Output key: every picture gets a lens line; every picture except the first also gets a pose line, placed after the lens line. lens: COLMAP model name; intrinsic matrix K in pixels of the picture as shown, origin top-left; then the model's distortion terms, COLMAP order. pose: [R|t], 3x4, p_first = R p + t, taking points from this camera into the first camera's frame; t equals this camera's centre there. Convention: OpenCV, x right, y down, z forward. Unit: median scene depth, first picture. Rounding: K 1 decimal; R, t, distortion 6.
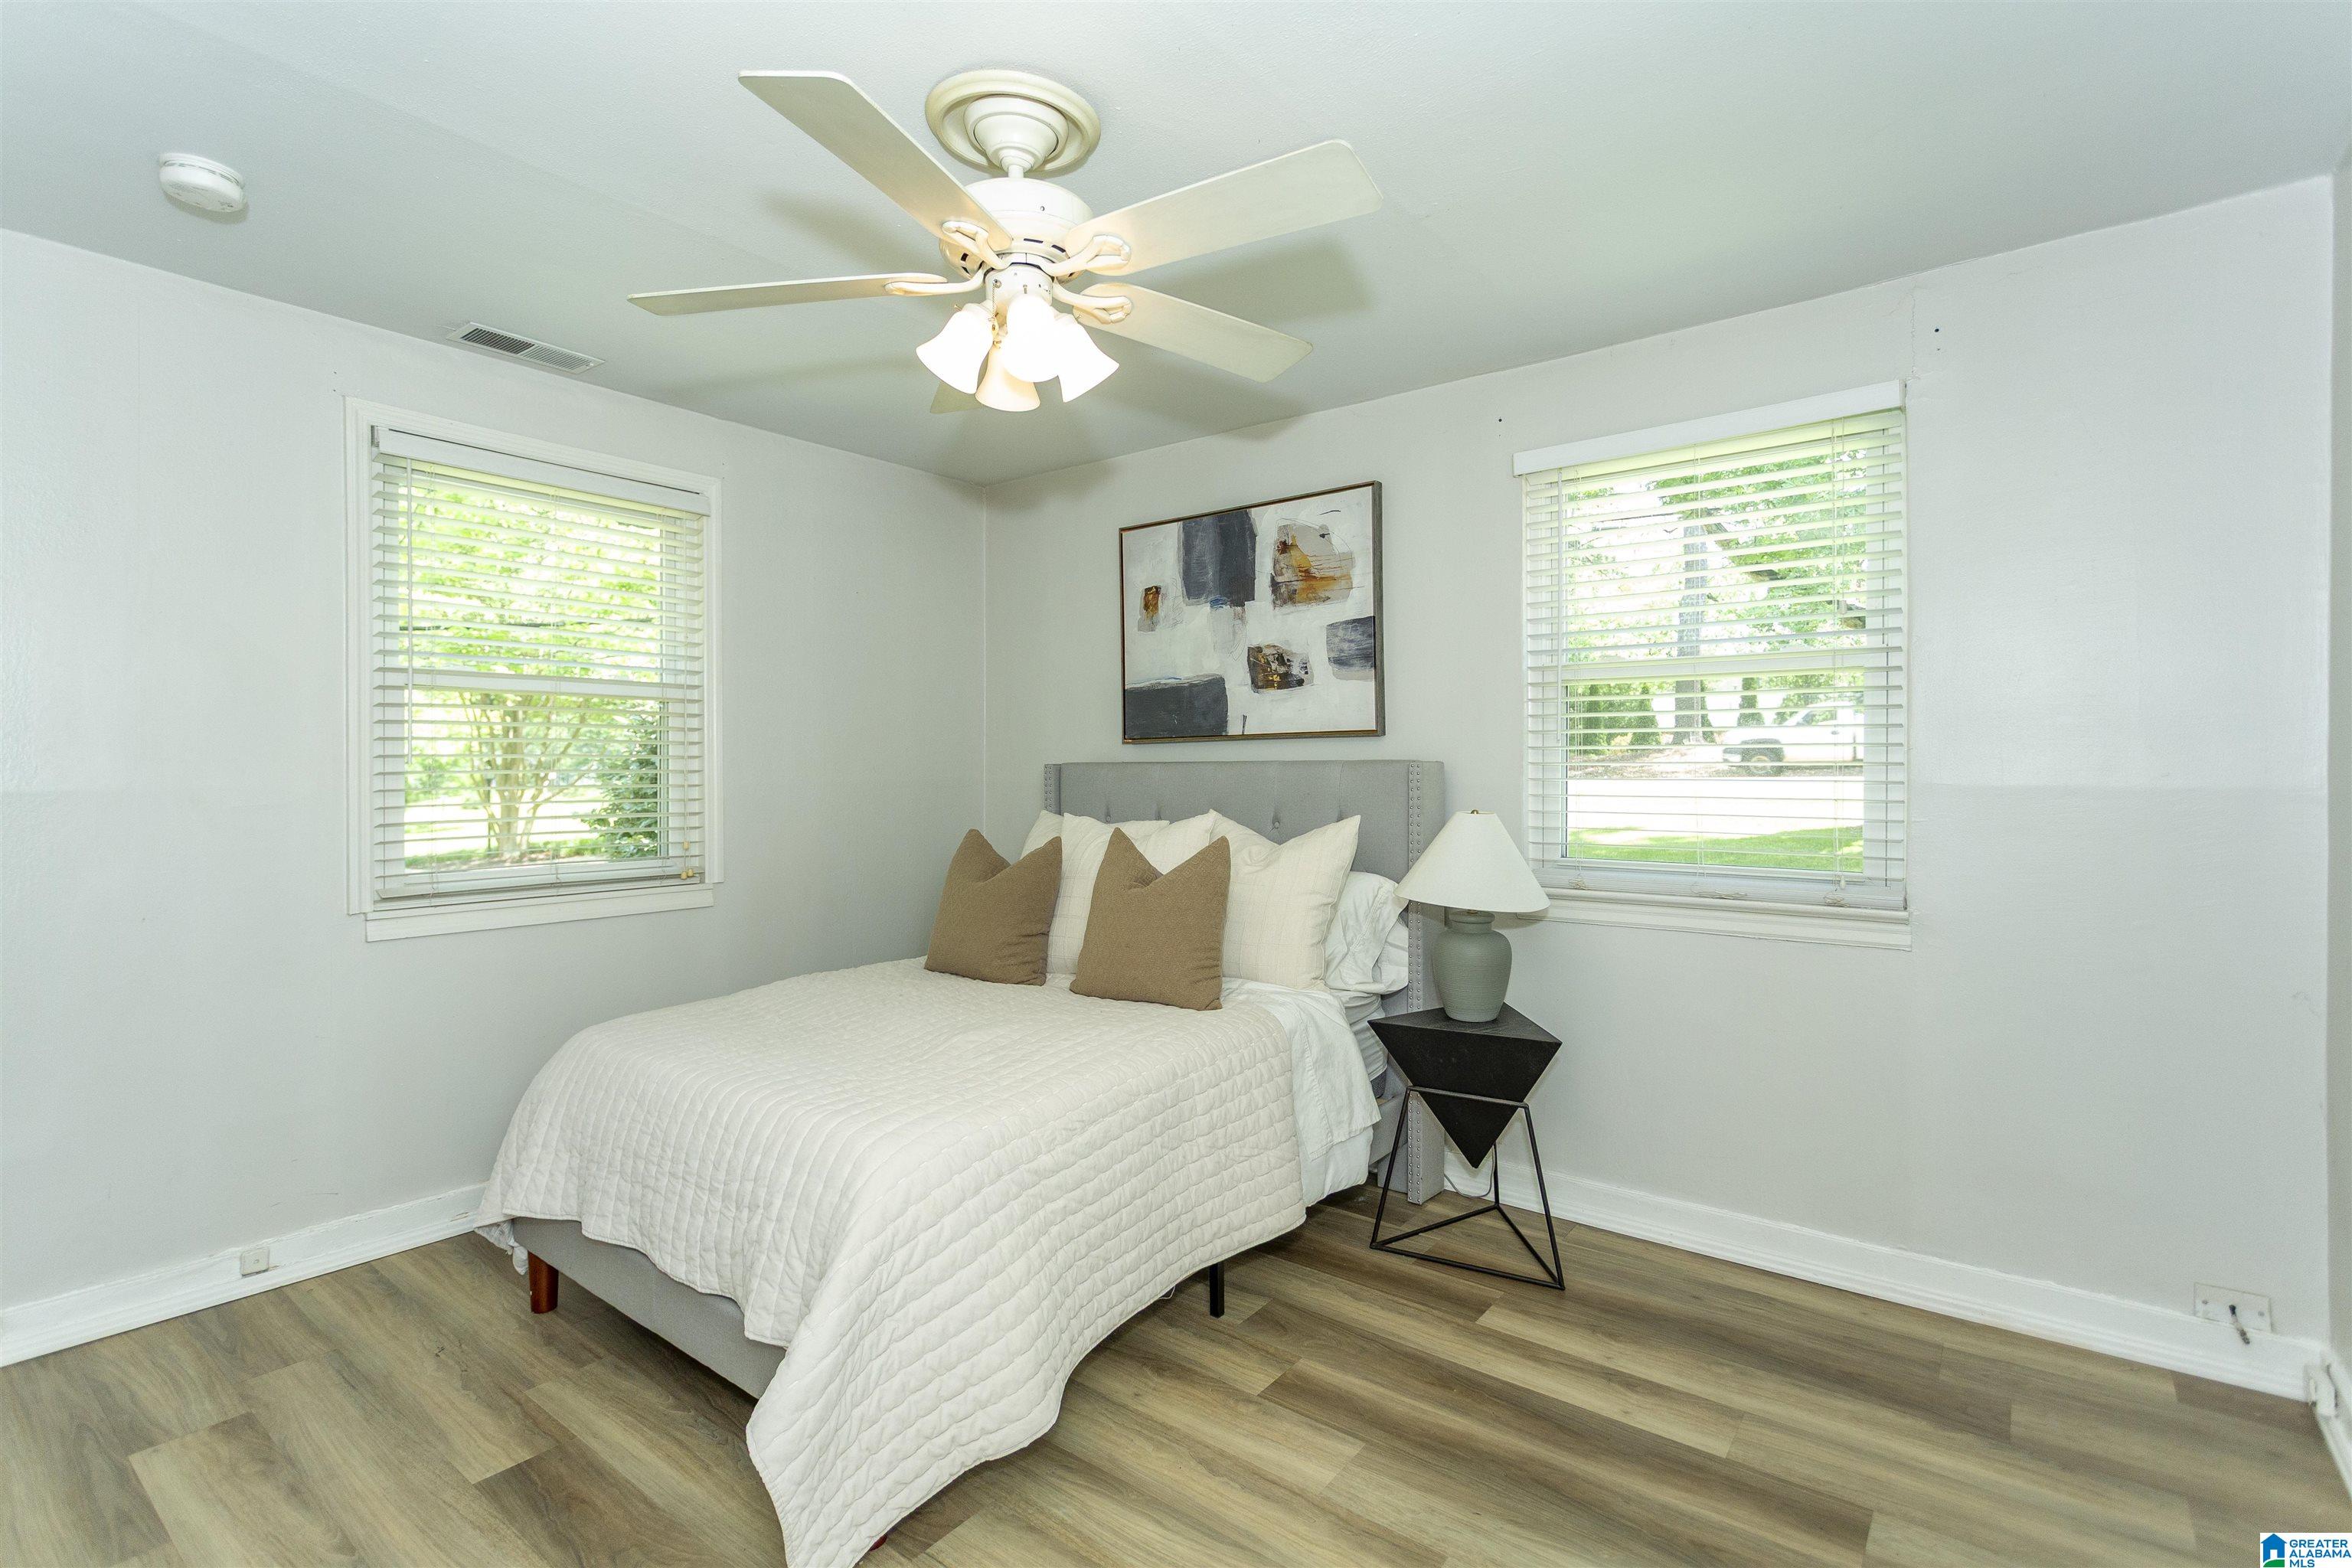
lens RADIAL K [[1111.7, 0, 1170.0], [0, 1111.7, 768.8], [0, 0, 1]] dist [0.000537, 0.001286]
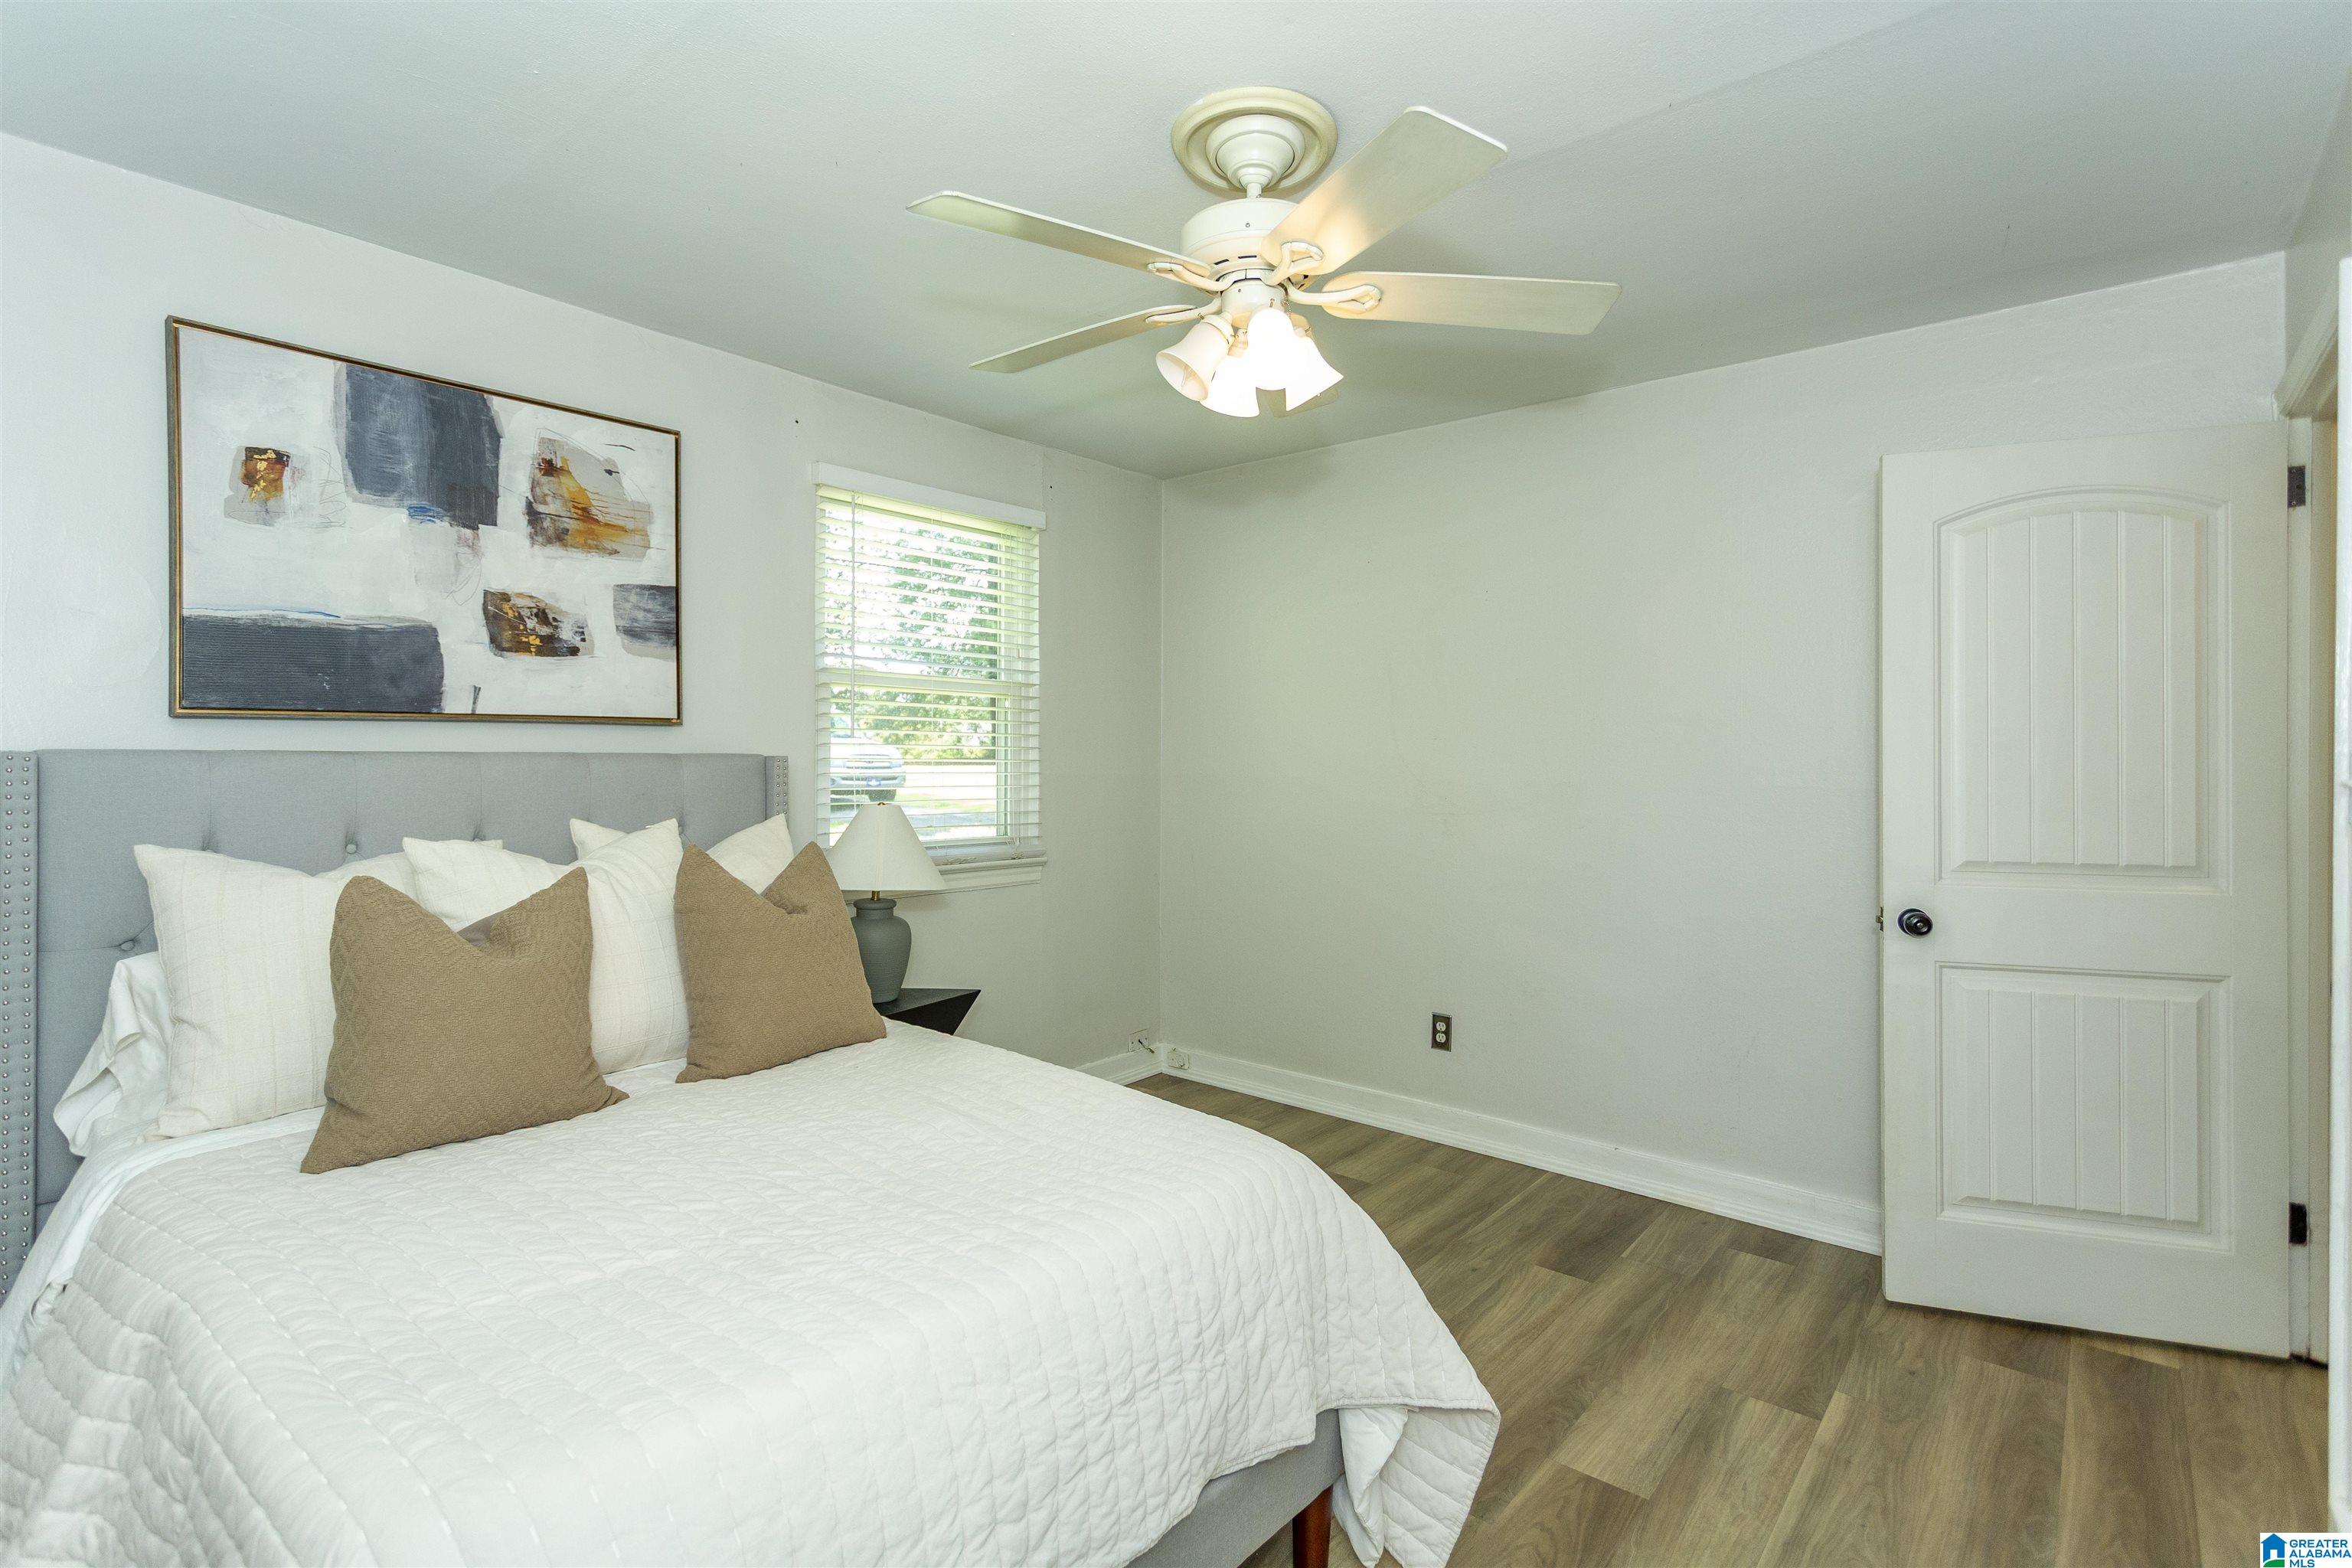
lens RADIAL K [[1111.7, 0, 1170.0], [0, 1111.7, 768.8], [0, 0, 1]] dist [0.000537, 0.001286]
pose [[0.047998, -0.002411, 0.998845, -0.625047], [-0.004014, 0.999989, 0.002607, 0.000169], [-0.998839, -0.004134, 0.047988, 0.542892]]
